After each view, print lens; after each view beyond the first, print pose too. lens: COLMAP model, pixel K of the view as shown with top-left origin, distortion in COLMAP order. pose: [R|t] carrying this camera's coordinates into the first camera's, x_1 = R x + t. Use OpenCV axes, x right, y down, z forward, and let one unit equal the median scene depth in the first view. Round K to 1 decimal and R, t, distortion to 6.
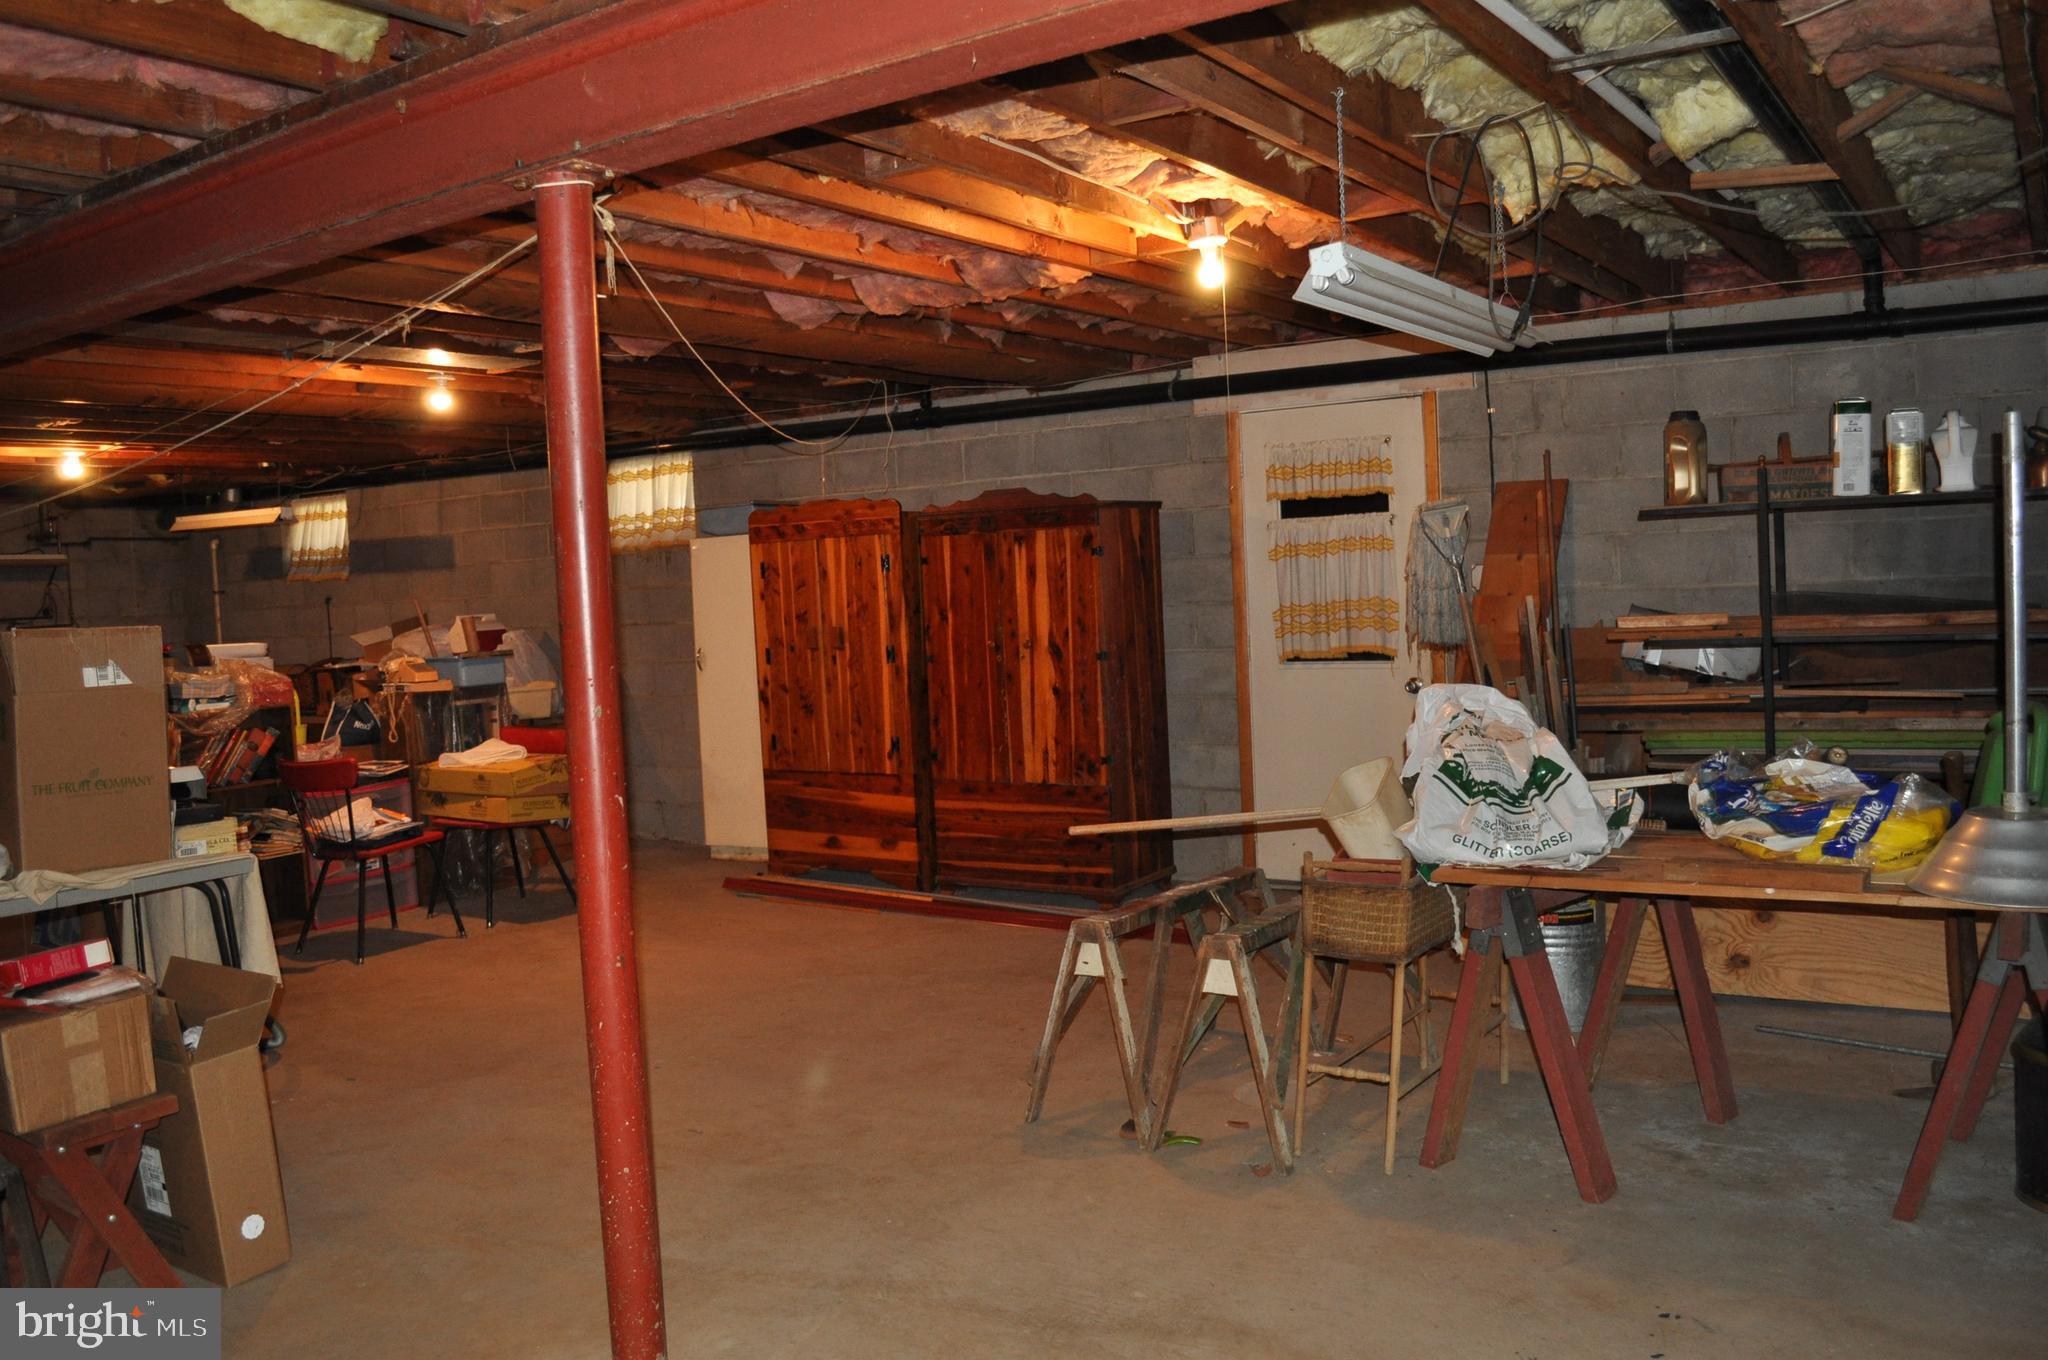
lens RADIAL K [[1656.9, 0, 1025.1], [0, 1656.9, 684.1], [0, 0, 1]] dist [-0.090186, -0.003161]
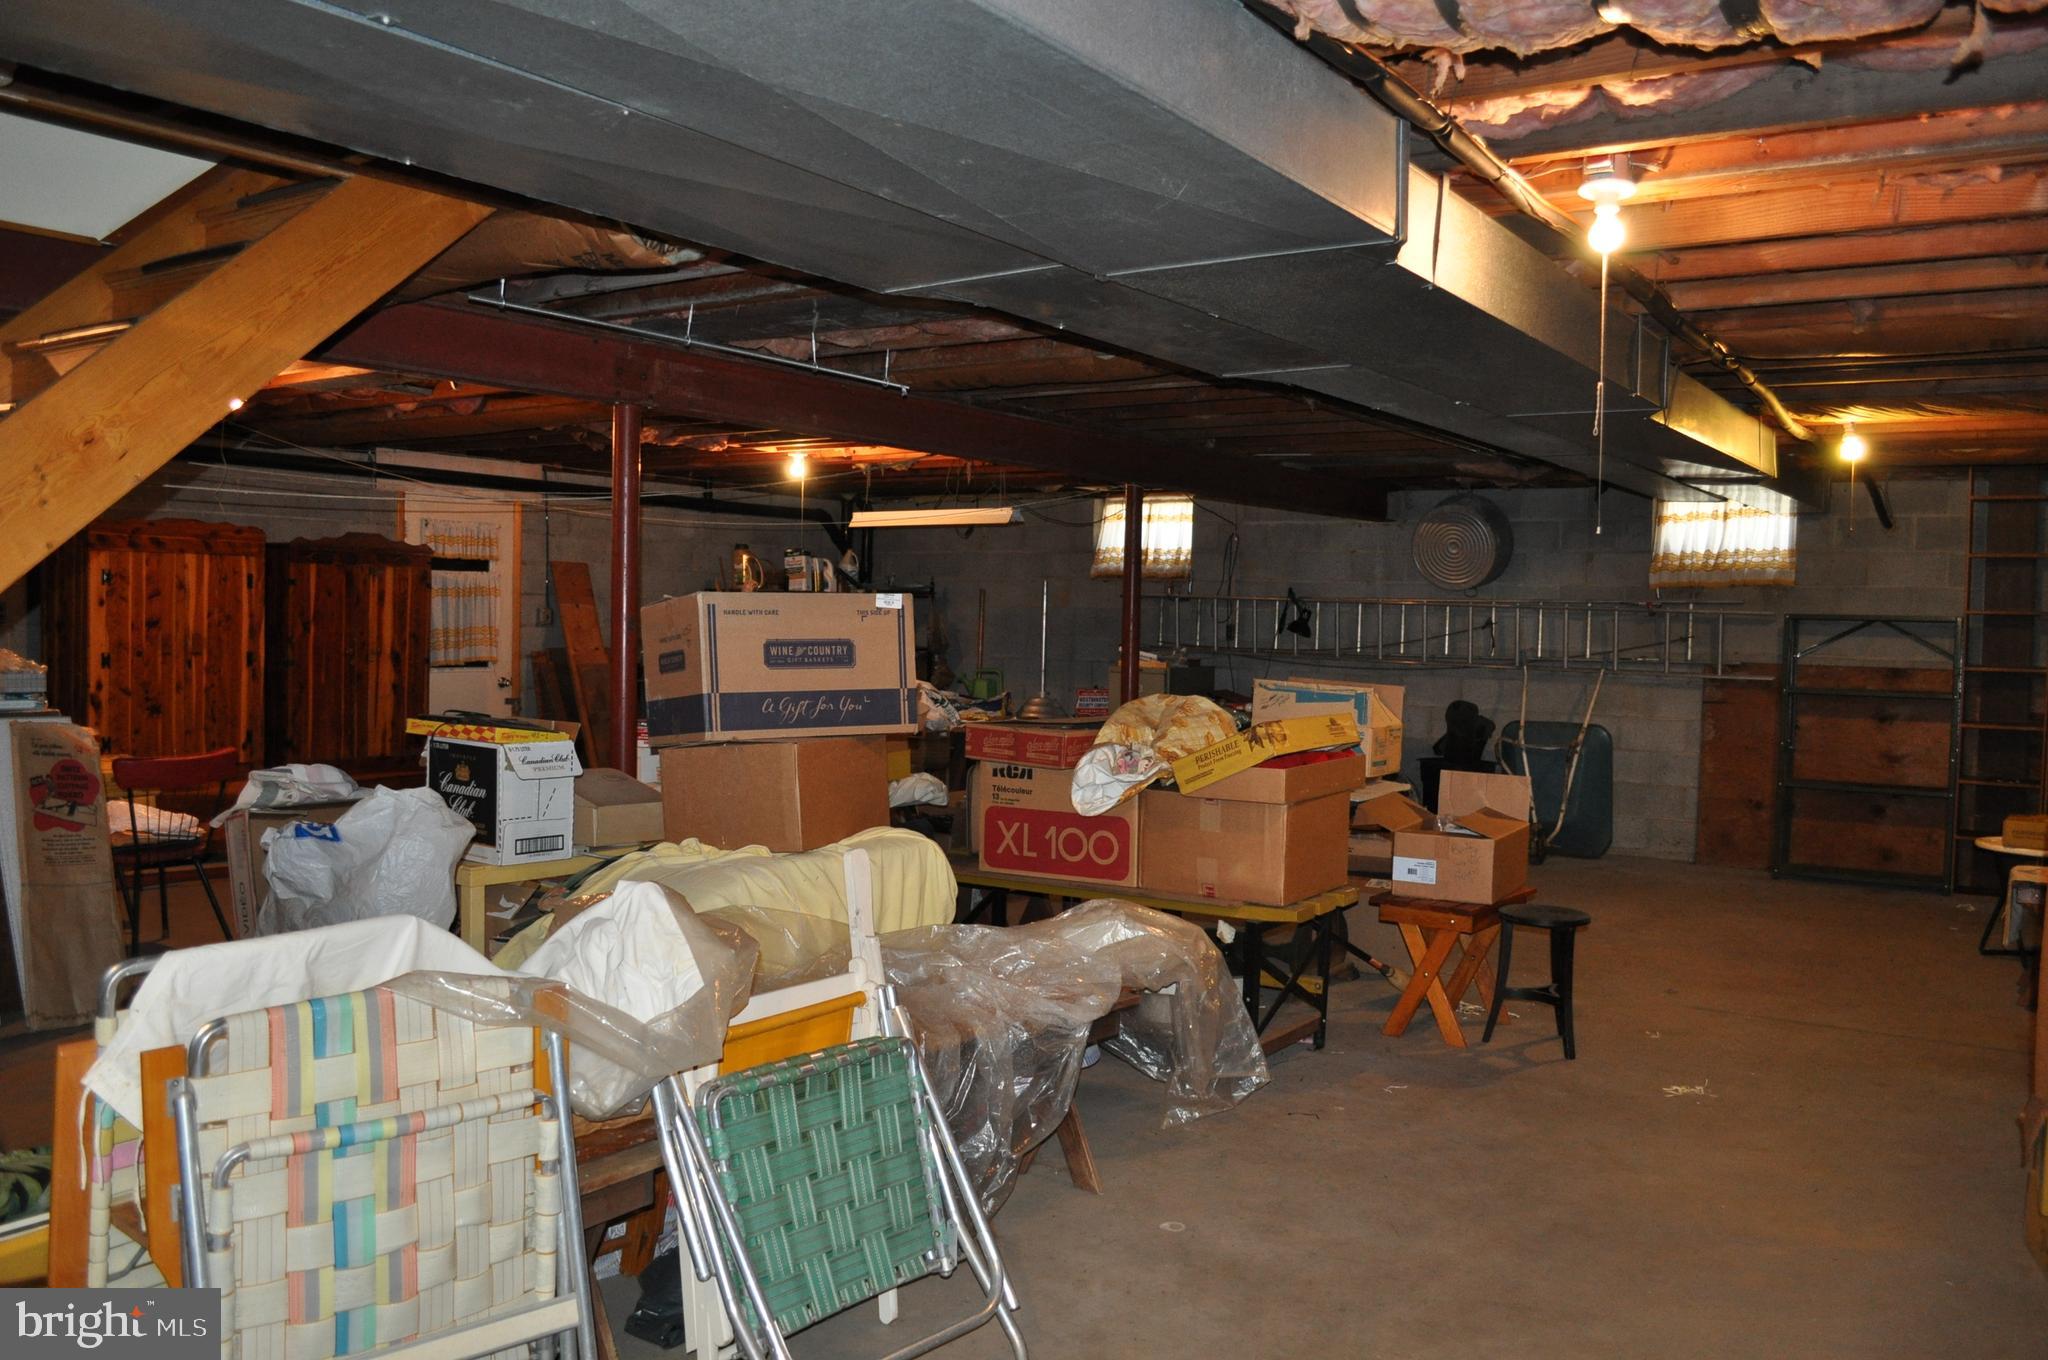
lens RADIAL K [[1656.9, 0, 1025.1], [0, 1656.9, 684.1], [0, 0, 1]] dist [-0.090186, -0.003161]
pose [[-0.011824, 0.002151, 0.999928, -1.262031], [0.036362, 0.999337, -0.001719, 0.022100], [-0.999269, 0.036339, -0.011895, 0.478890]]
